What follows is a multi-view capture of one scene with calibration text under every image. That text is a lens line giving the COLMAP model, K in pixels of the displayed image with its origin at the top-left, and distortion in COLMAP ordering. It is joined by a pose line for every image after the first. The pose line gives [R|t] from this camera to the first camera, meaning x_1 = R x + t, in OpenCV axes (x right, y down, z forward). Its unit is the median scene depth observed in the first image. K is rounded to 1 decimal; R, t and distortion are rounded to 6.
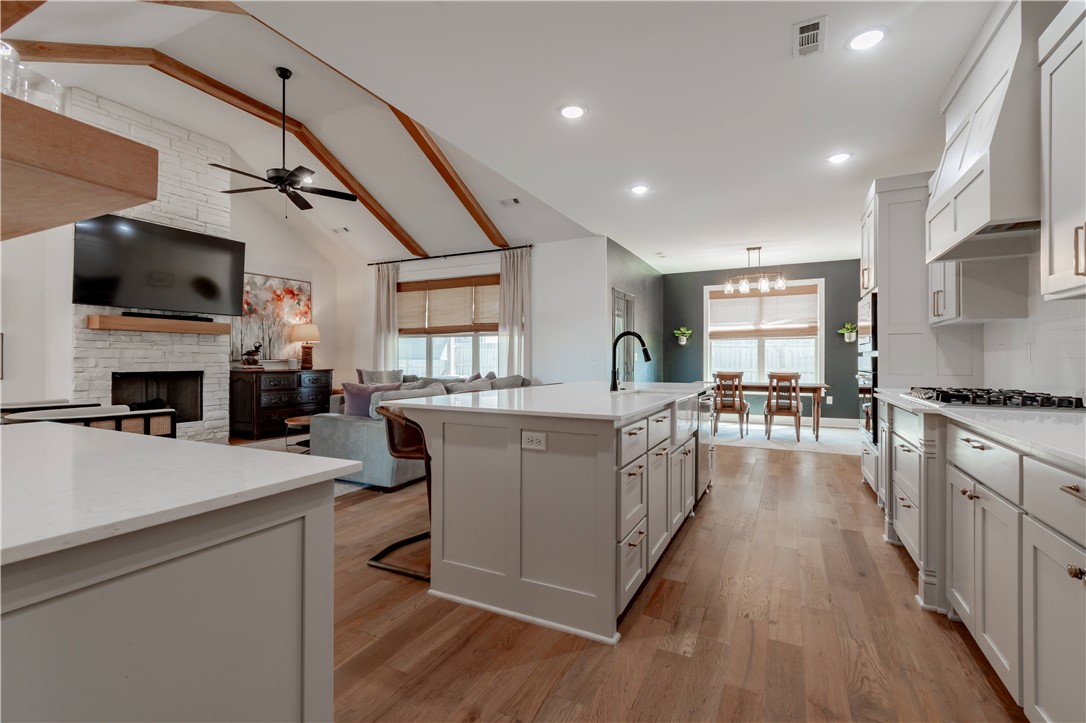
lens RADIAL K [[495.3, 0, 547.9], [0, 495.3, 359.0], [0, 0, 1]] dist [0.010682, -0.003788]
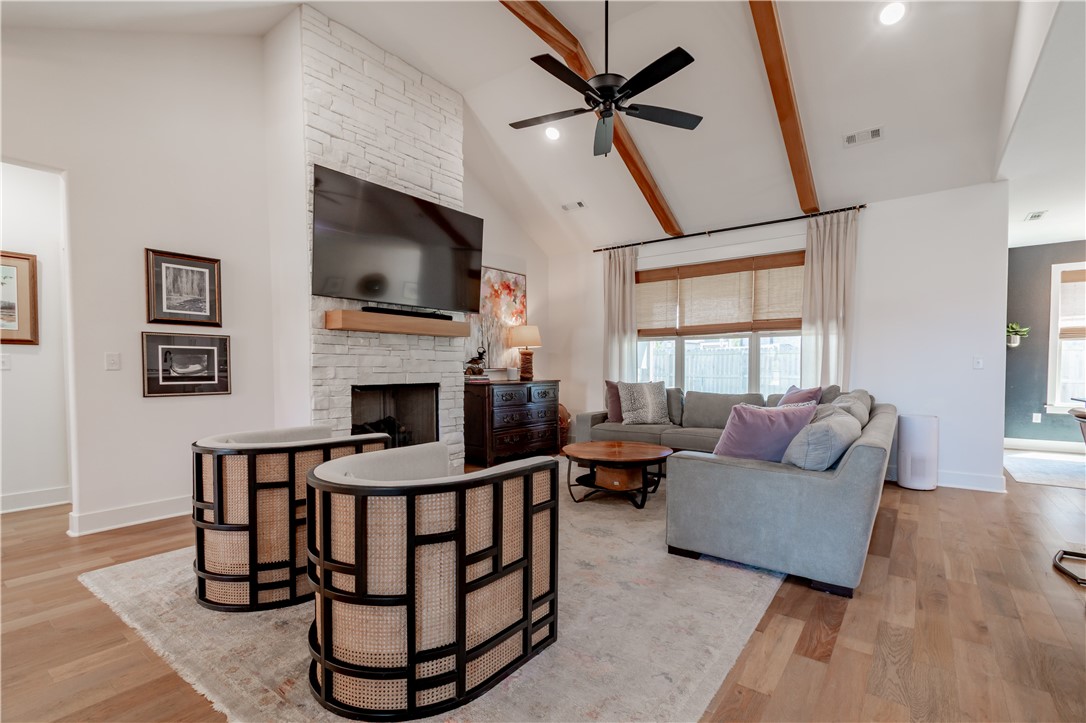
lens RADIAL K [[495.3, 0, 574.0], [0, 495.3, 384.5], [0, 0, 1]] dist [0.010682, -0.003788]
pose [[0.988217, 0.003358, -0.153023, -0.322559], [0.001833, 0.999428, 0.033769, 0.000027], [0.153049, -0.033652, 0.987645, 0.225200]]
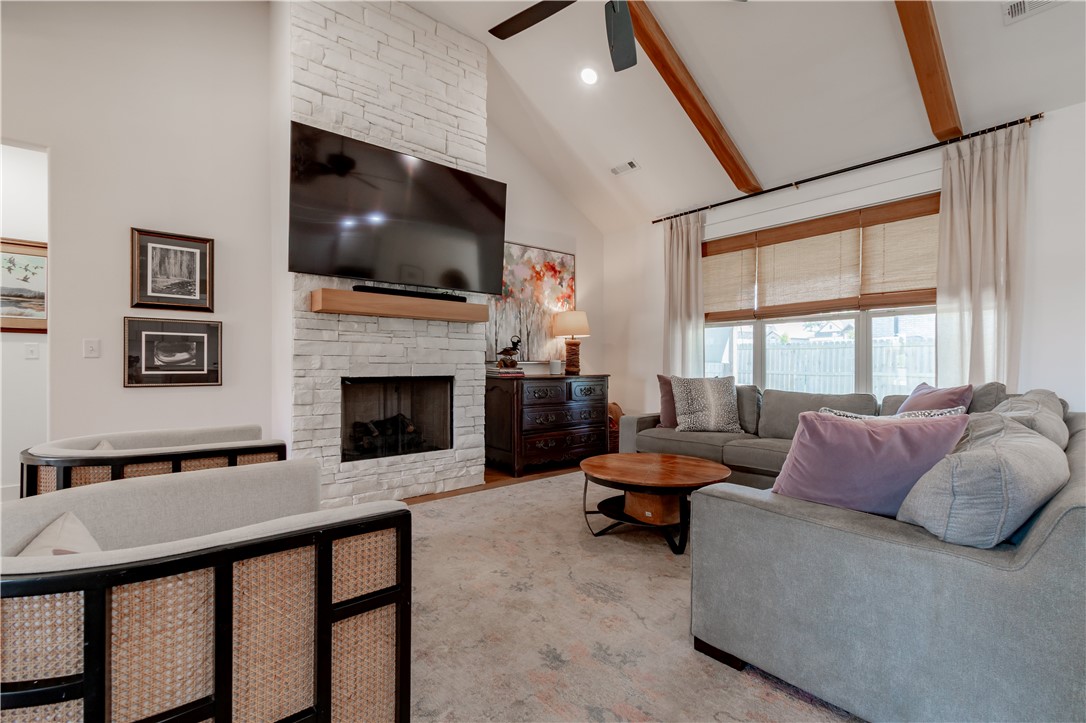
lens RADIAL K [[495.3, 0, 559.7], [0, 495.3, 365.4], [0, 0, 1]] dist [0.010682, -0.003788]
pose [[0.931164, 0.000289, -0.364600, -0.278693], [-0.000527, 1.000000, -0.000556, 0.008878], [0.364600, 0.000710, 0.931164, 0.378300]]
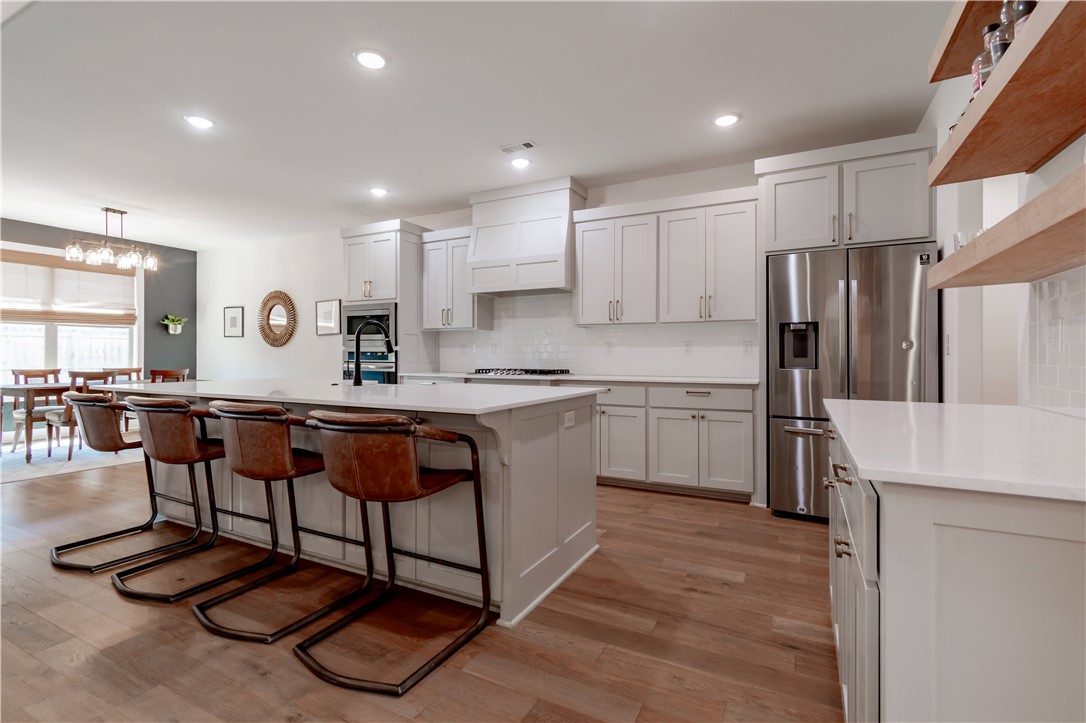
lens RADIAL K [[495.3, 0, 539.1], [0, 495.3, 350.8], [0, 0, 1]] dist [0.010682, -0.003788]
pose [[0.023250, 0.007560, 0.999701, -0.360135], [-0.002230, 0.999969, -0.007510, 0.003478], [-0.999727, -0.002055, 0.023266, 0.310800]]
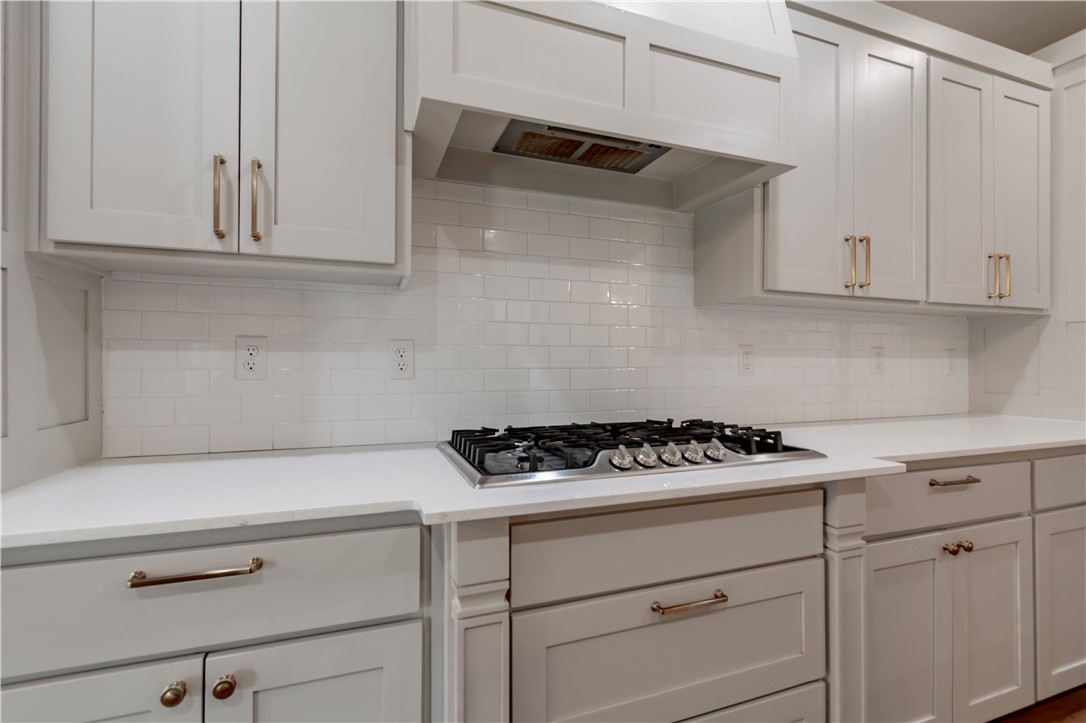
lens RADIAL K [[495.3, 0, 539.6], [0, 495.3, 359.1], [0, 0, 1]] dist [0.010682, -0.003788]
pose [[-0.717715, 0.014396, 0.696188, 0.200070], [0.000072, 0.999788, -0.020600, 0.000615], [-0.696337, -0.014735, -0.717564, 0.509751]]
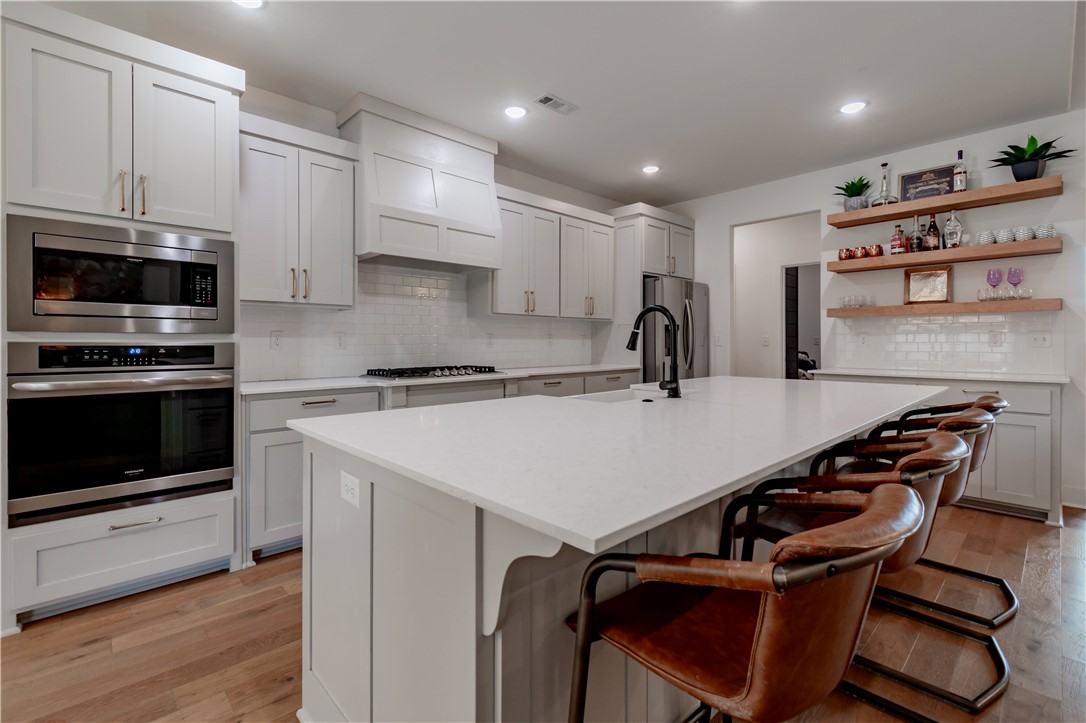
lens RADIAL K [[495.3, 0, 545.0], [0, 495.3, 348.5], [0, 0, 1]] dist [0.010682, -0.003788]
pose [[-0.936585, -0.002267, 0.350433, 0.029869], [0.001625, 0.999940, 0.010811, -0.000765], [-0.350436, 0.010695, -0.936526, 0.785339]]
